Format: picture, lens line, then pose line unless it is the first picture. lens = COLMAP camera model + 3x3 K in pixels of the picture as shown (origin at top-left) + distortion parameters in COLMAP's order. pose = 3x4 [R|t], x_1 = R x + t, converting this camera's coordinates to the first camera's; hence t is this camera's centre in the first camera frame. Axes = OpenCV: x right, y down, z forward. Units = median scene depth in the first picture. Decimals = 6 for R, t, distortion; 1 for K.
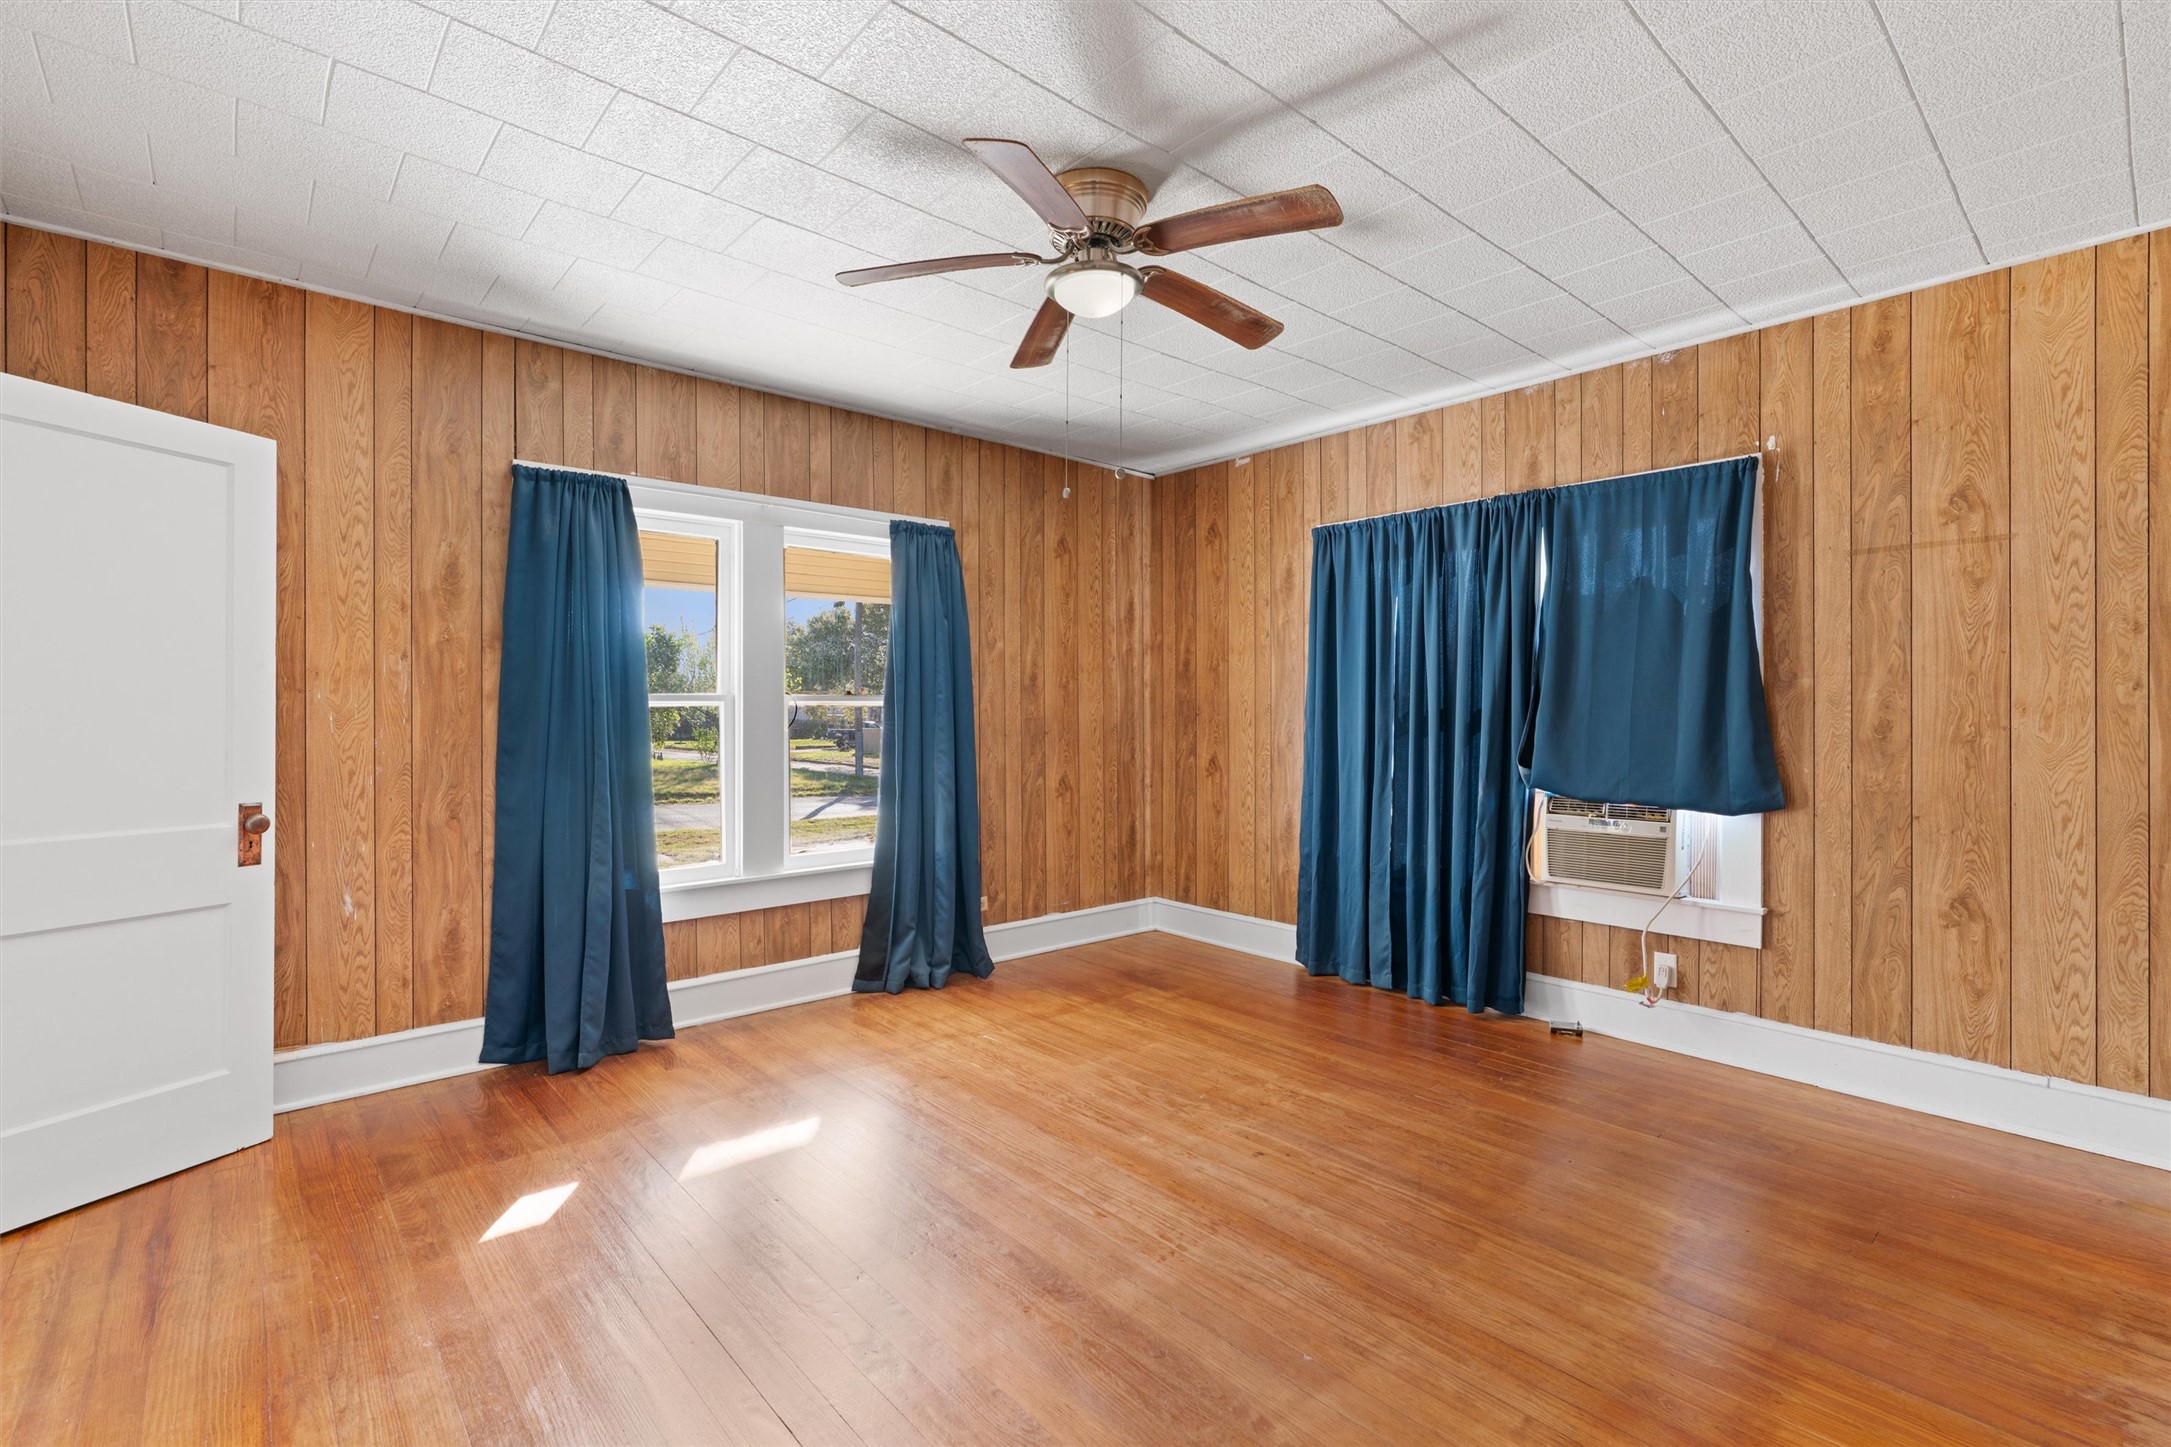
lens RADIAL K [[982.7, 0, 1085.8], [0, 982.7, 720.8], [0, 0, 1]] dist [0.002158, -0.000201]
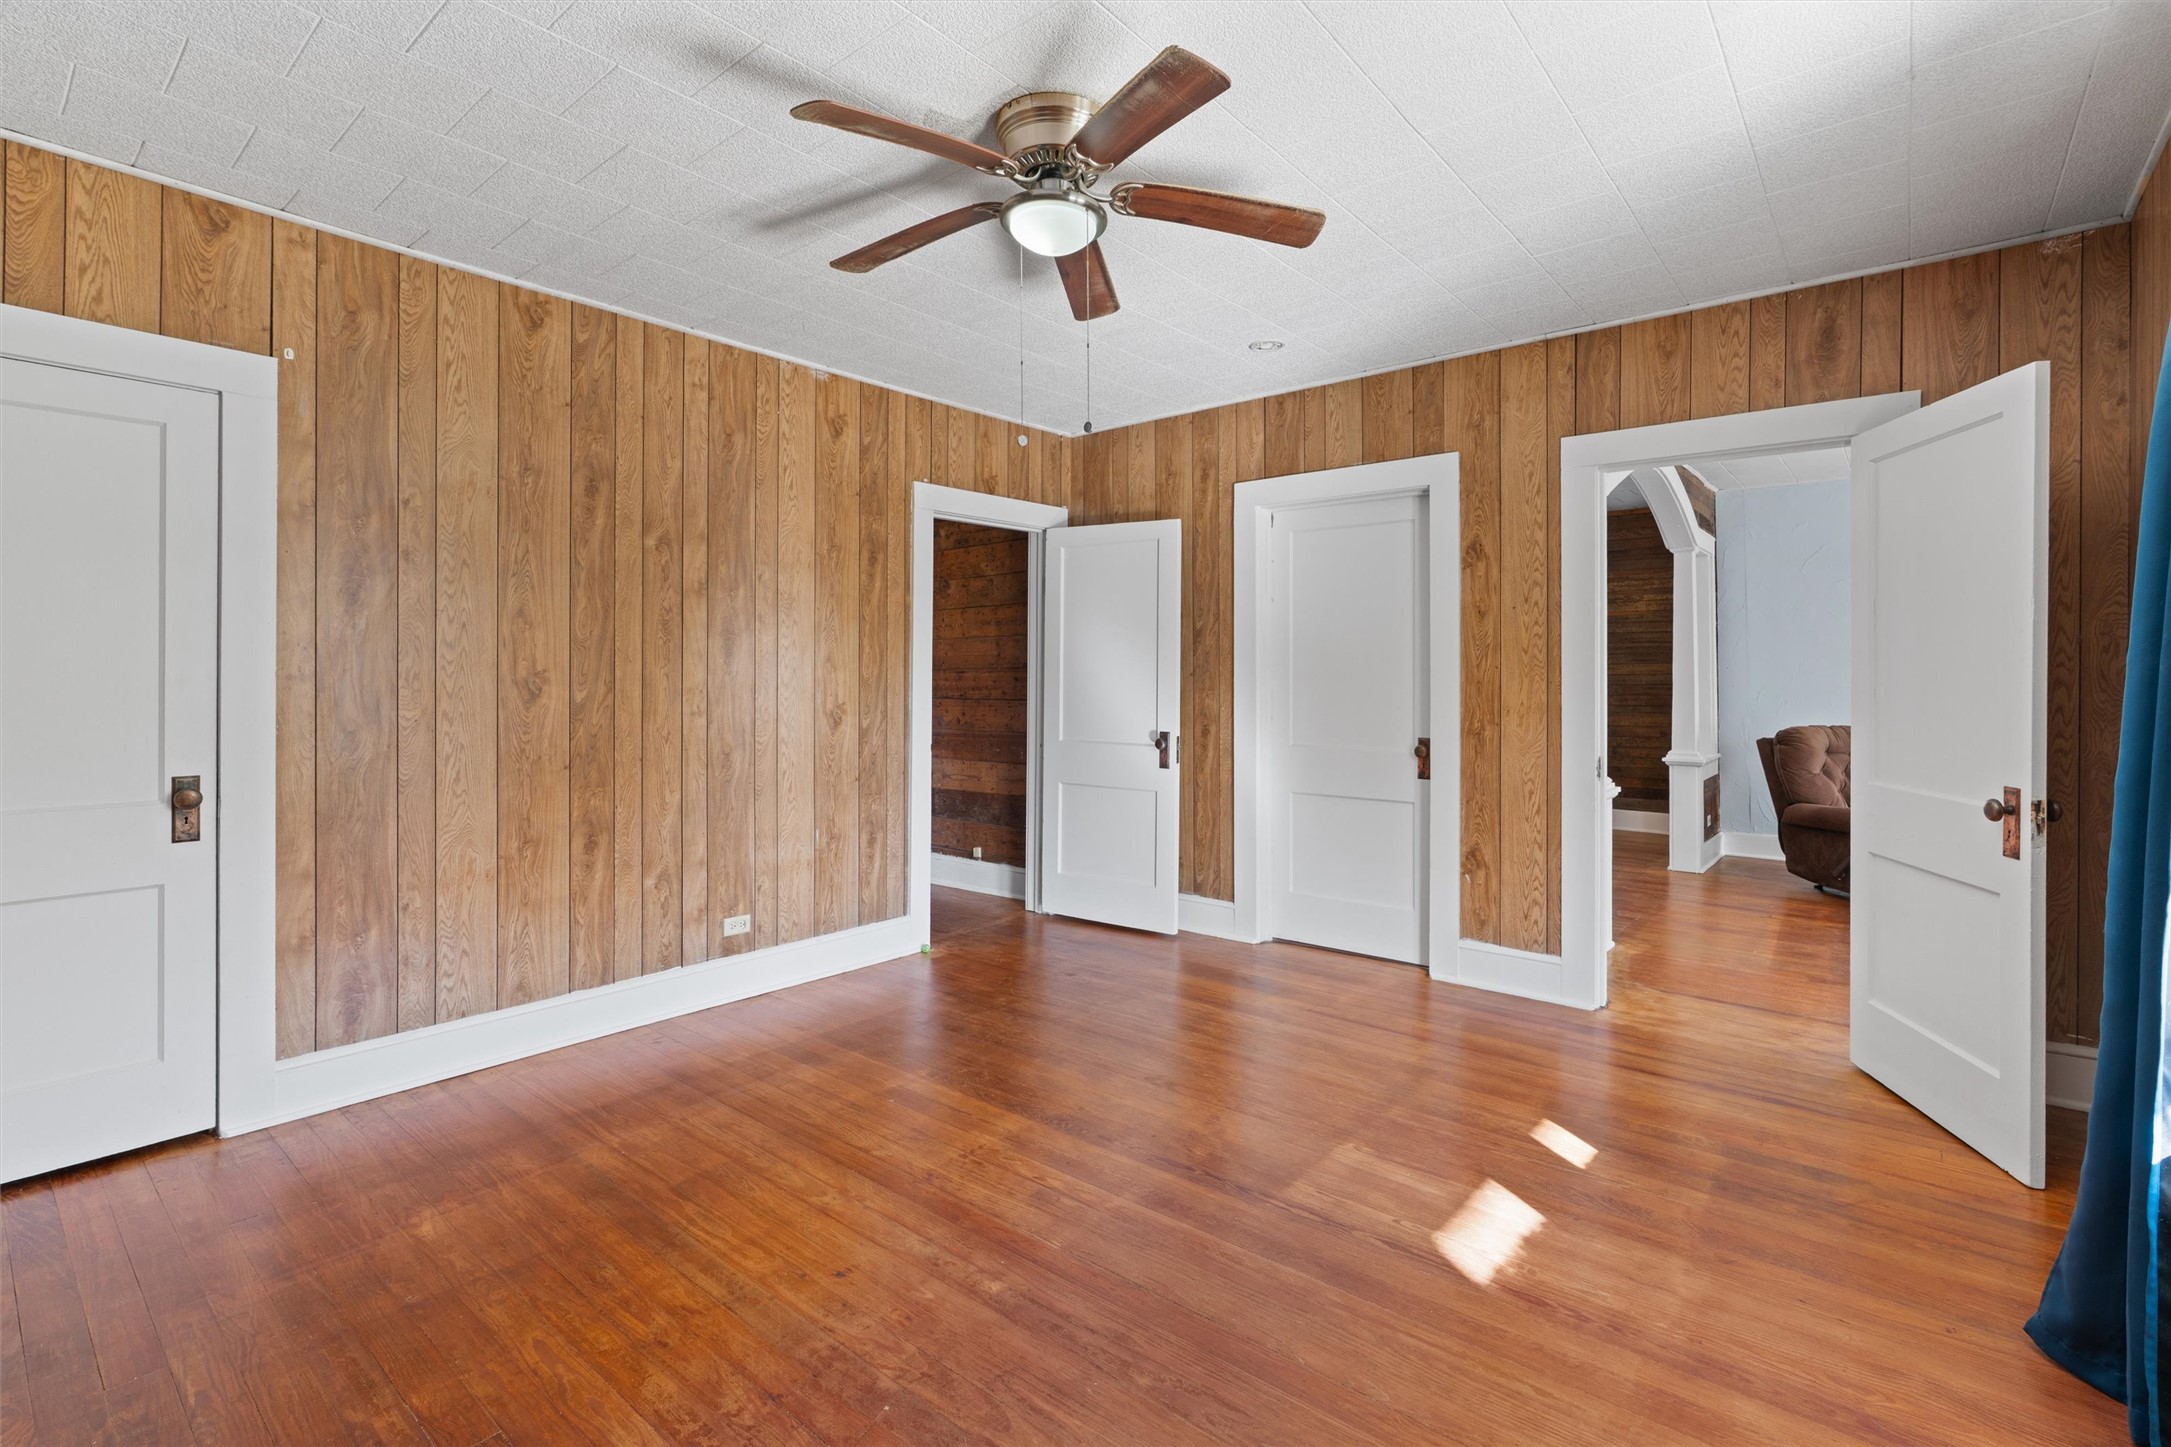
lens RADIAL K [[982.7, 0, 1087.0], [0, 982.7, 688.3], [0, 0, 1]] dist [0.002158, -0.000201]
pose [[-0.988725, -0.001942, -0.149729, 0.101477], [-0.002605, 0.999988, 0.004229, -0.008987], [0.149719, 0.004571, -0.988718, 1.708702]]
